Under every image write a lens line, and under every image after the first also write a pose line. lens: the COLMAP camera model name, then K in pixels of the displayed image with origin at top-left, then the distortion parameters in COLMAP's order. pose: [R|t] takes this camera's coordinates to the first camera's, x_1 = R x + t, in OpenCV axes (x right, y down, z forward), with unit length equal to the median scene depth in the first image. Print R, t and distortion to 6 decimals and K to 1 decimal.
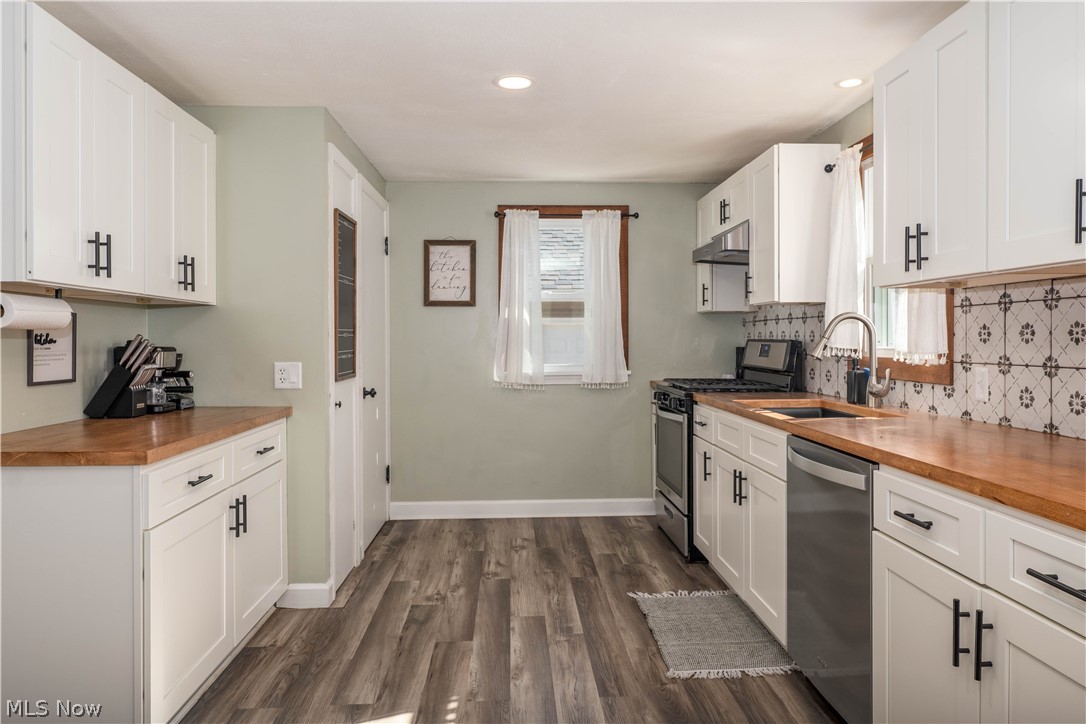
lens RADIAL K [[732.2, 0, 545.0], [0, 732.2, 357.7], [0, 0, 1]] dist [0.000694, 0.000341]
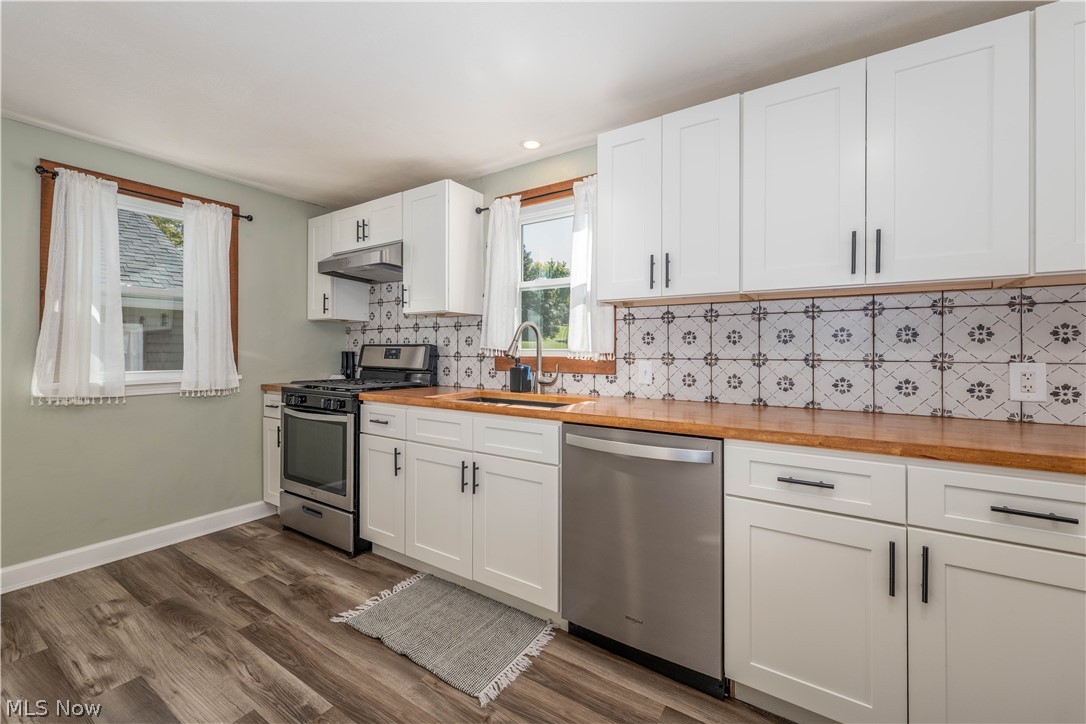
lens RADIAL K [[448.7, 0, 540.5], [0, 448.7, 350.7], [0, 0, 1]] dist [0.004090, -0.000413]
pose [[0.591092, 0.004789, 0.806590, -0.177687], [0.016593, 0.999699, -0.018096, 0.003424], [-0.806433, 0.024080, 0.590835, 0.440057]]
